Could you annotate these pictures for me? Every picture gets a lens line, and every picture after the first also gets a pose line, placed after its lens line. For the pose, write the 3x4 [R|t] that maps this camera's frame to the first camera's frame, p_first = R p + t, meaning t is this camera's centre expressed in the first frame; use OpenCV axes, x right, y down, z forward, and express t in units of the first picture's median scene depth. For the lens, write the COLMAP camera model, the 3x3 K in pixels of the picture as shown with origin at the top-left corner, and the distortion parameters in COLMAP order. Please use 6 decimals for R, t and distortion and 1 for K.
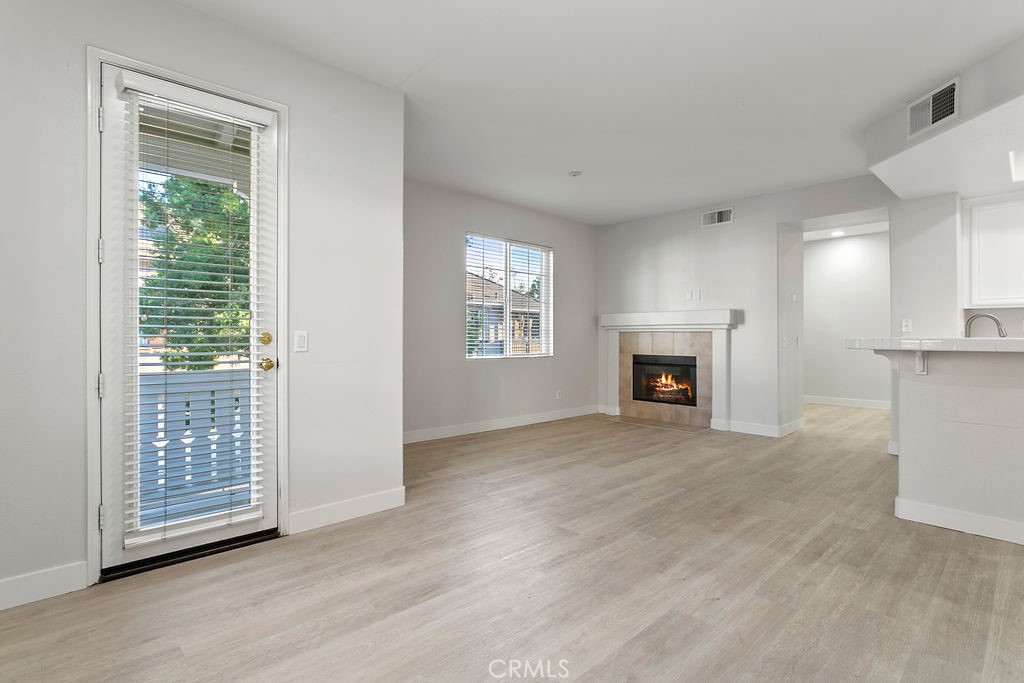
lens RADIAL K [[486.3, 0, 510.4], [0, 486.3, 334.5], [0, 0, 1]] dist [-0.002511, -0.000319]
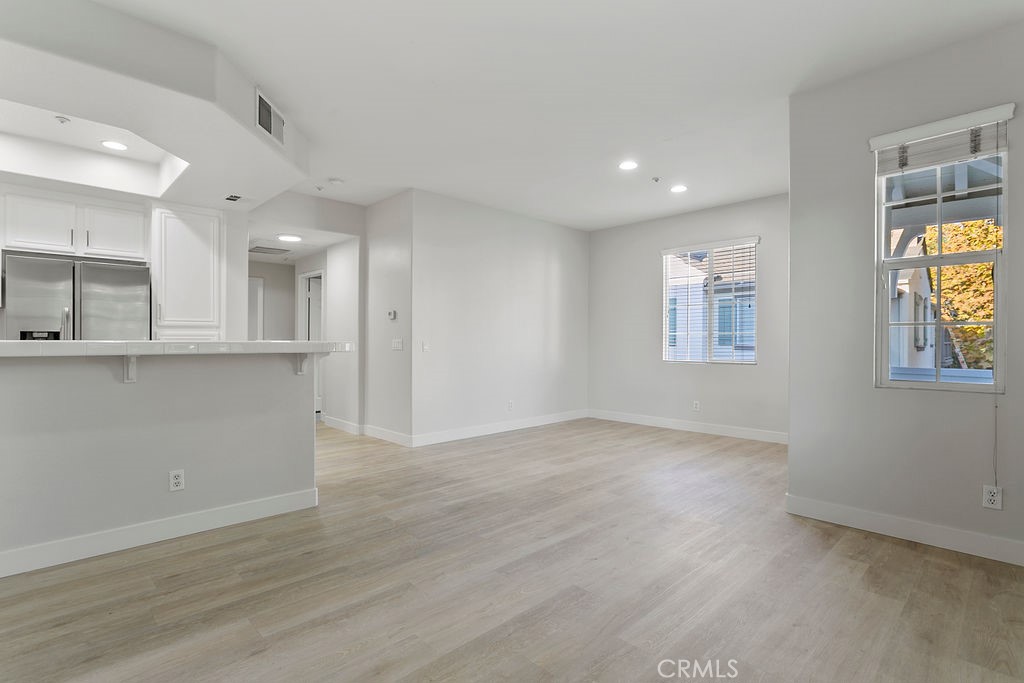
lens RADIAL K [[501.4, 0, 506.3], [0, 501.4, 342.1], [0, 0, 1]] dist [-0.002009, 0.000233]
pose [[-0.999912, -0.007251, -0.011091, 0.413982], [-0.007268, 0.999973, 0.001465, 0.006102], [0.011080, 0.001545, -0.999937, 2.267181]]
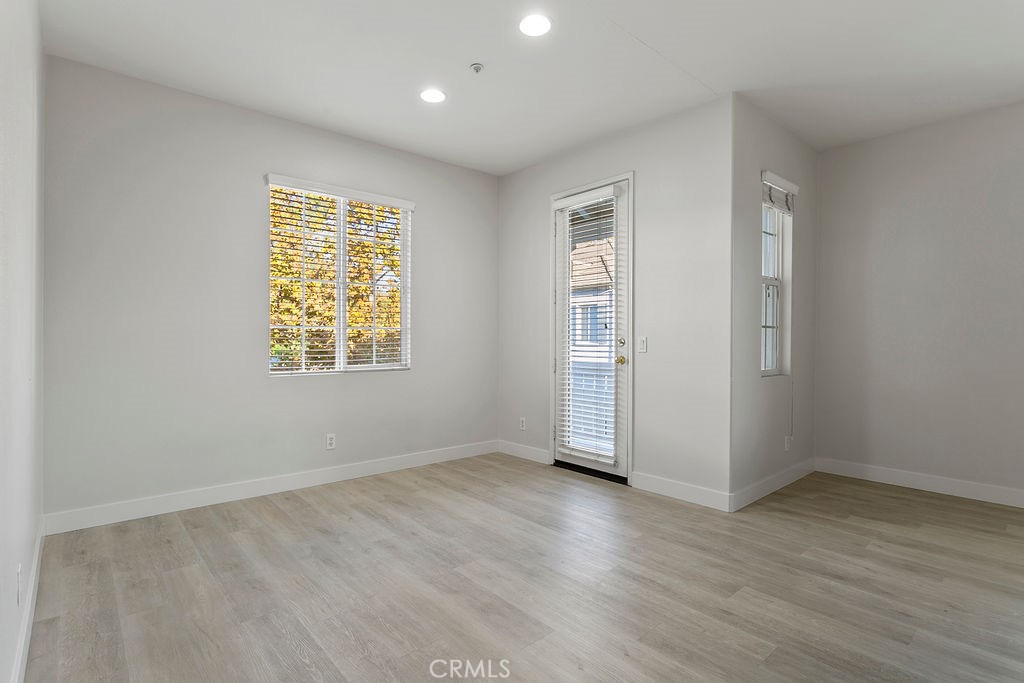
lens RADIAL K [[501.4, 0, 506.3], [0, 501.4, 342.1], [0, 0, 1]] dist [-0.002009, 0.000233]
pose [[-0.033390, -0.003646, -0.999436, 0.903586], [0.001298, 0.999992, -0.003691, 0.012644], [0.999442, -0.001421, -0.033385, 0.657325]]
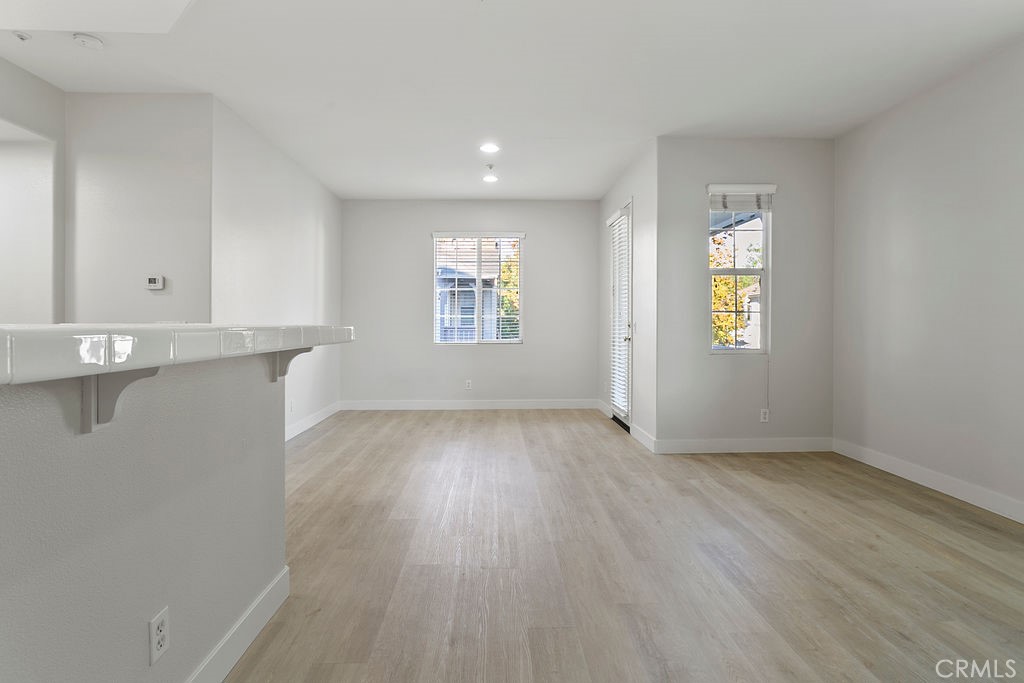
lens RADIAL K [[513.7, 0, 515.2], [0, 513.7, 325.9], [0, 0, 1]] dist [-0.001702, 0.000249]
pose [[-0.645843, -0.001060, -0.763469, 1.208312], [-0.001587, 0.999999, -0.000046, 0.010033], [0.763468, 0.001182, -0.645844, 1.801856]]
